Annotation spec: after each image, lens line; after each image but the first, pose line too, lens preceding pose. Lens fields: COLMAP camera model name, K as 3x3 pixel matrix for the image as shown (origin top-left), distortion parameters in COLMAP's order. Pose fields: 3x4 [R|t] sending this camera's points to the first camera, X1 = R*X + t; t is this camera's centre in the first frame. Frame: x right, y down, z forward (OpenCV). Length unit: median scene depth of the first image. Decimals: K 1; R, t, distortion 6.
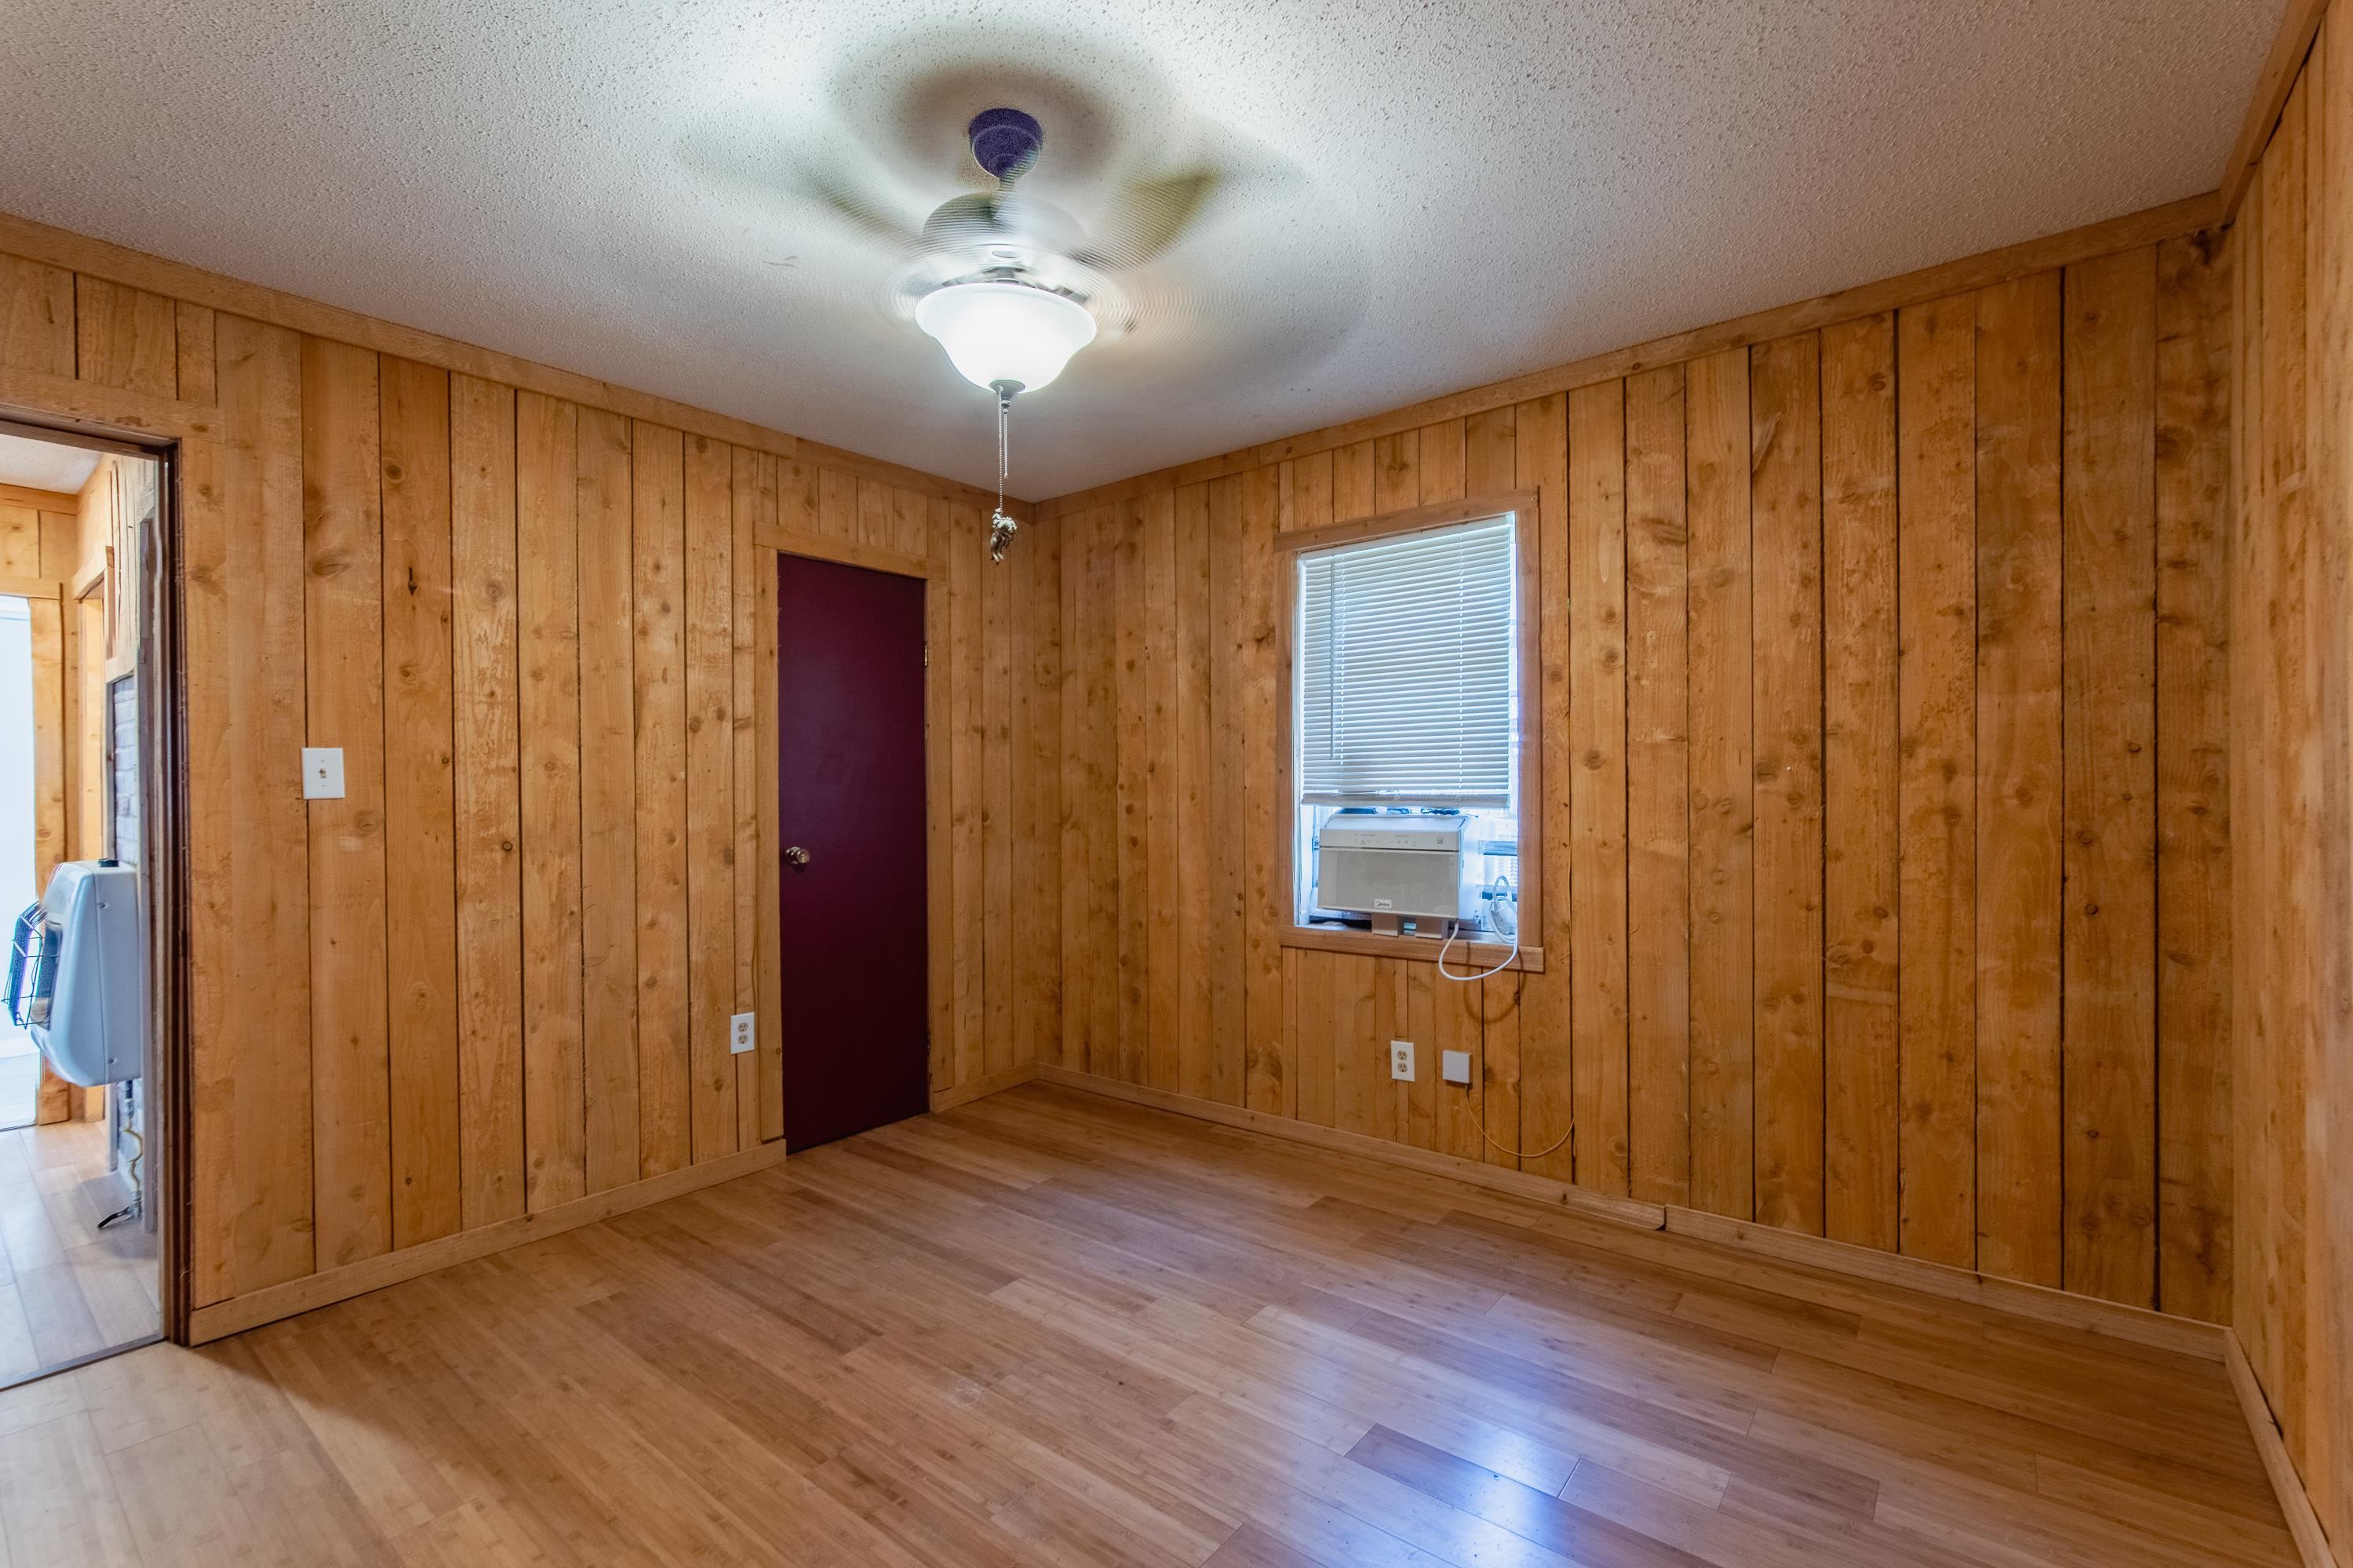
lens RADIAL K [[1050.8, 0, 1182.5], [0, 1050.8, 795.2], [0, 0, 1]] dist [-0.001389, 0.001572]
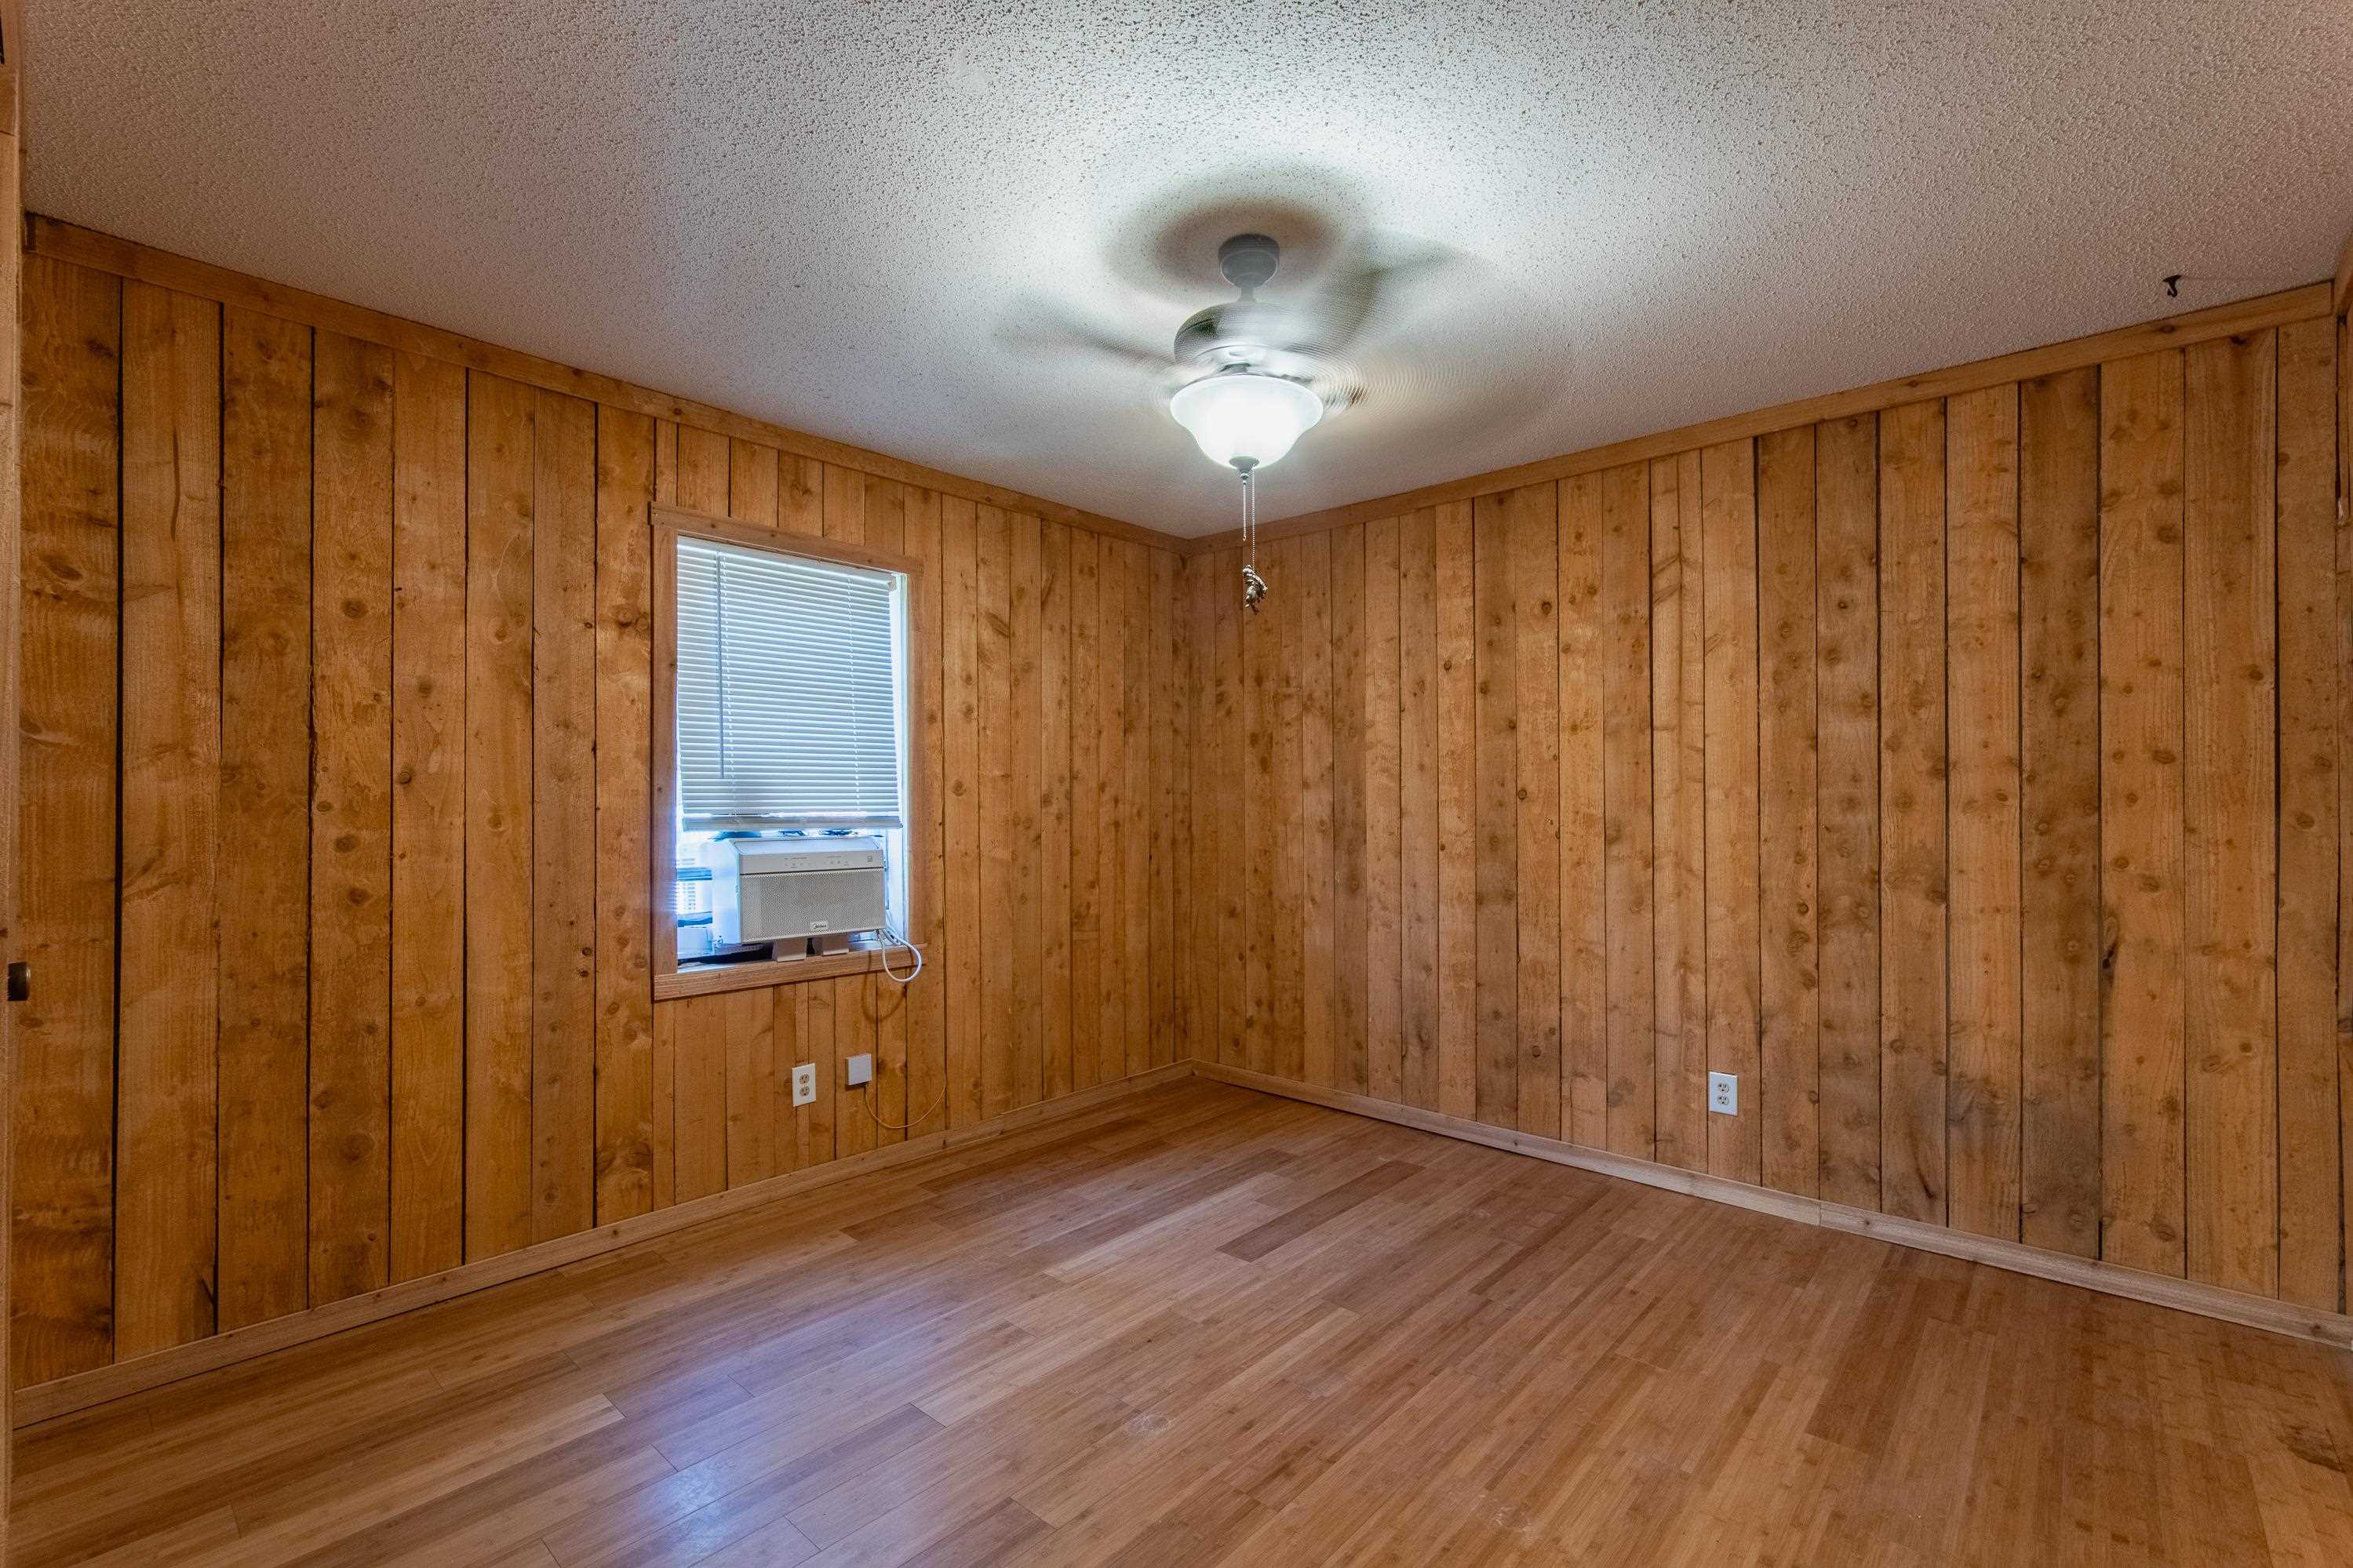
lens RADIAL K [[1050.8, 0, 1182.5], [0, 1050.8, 795.2], [0, 0, 1]] dist [-0.001389, 0.001572]
pose [[0.039315, 0.019938, 0.999028, -0.802776], [0.009749, 0.999746, -0.020336, 0.002919], [-0.999179, 0.010539, 0.039110, 0.622187]]
